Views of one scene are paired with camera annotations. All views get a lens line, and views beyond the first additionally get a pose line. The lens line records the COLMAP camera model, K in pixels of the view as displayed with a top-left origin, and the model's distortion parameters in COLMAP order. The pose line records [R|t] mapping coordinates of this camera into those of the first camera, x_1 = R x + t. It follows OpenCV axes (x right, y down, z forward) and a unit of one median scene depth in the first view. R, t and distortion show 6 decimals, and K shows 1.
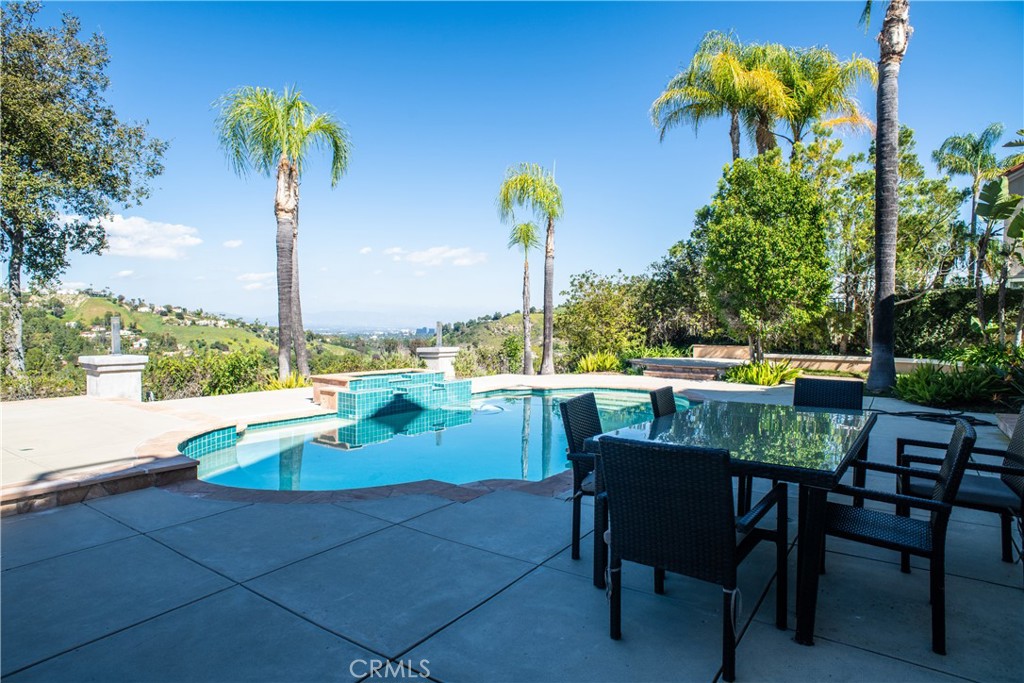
lens RADIAL K [[585.8, 0, 512.8], [0, 585.8, 335.6], [0, 0, 1]] dist [-0.101326, 0.065072]
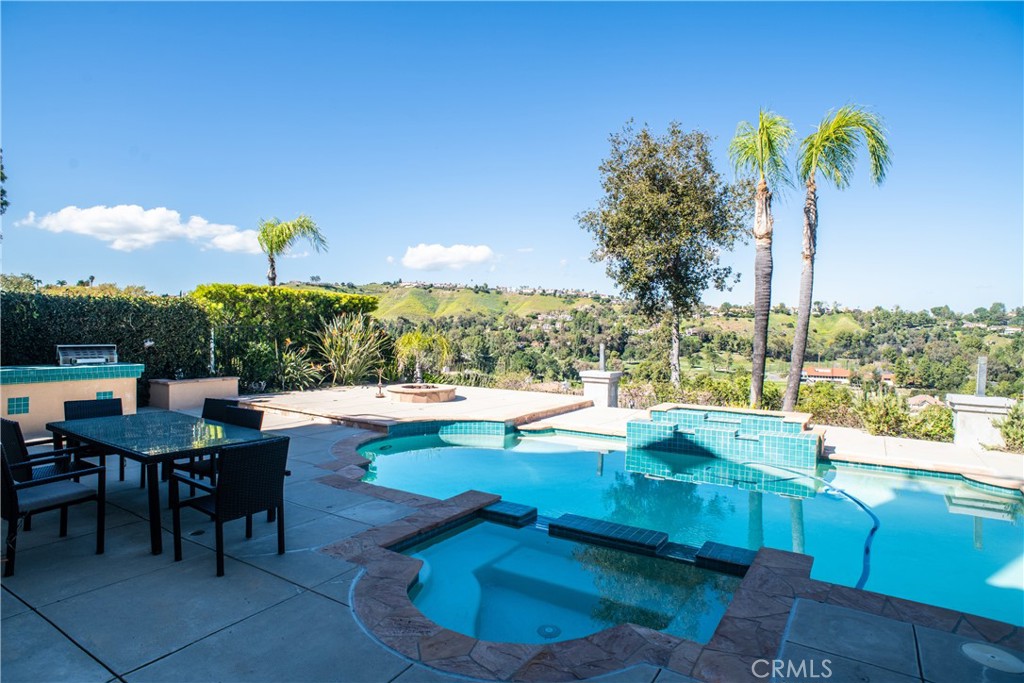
lens RADIAL K [[585.8, 0, 509.2], [0, 585.8, 333.6], [0, 0, 1]] dist [-0.096738, 0.071453]
pose [[0.040901, 0.000170, -0.999163, 0.418114], [-0.033667, 0.999432, -0.001208, -0.027354], [0.998596, 0.033688, 0.040884, 0.398079]]
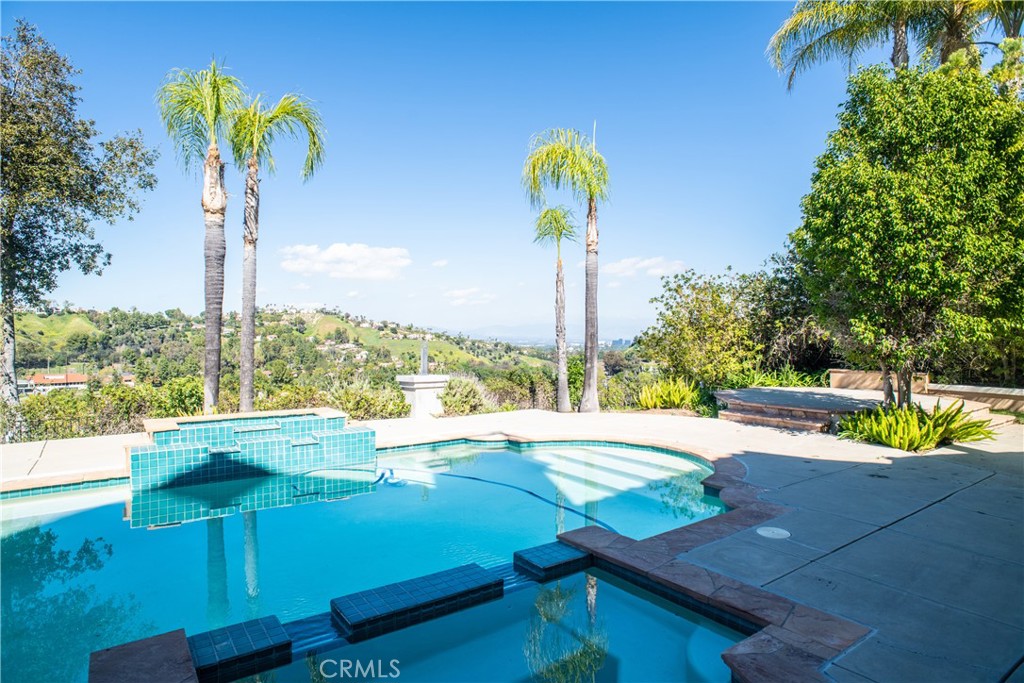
lens RADIAL K [[585.8, 0, 509.2], [0, 585.8, 333.6], [0, 0, 1]] dist [-0.096738, 0.071453]
pose [[0.943772, -0.012318, -0.330368, 0.207788], [0.004637, 0.999700, -0.024030, -0.013900], [0.330565, 0.021147, 0.943546, 0.271753]]
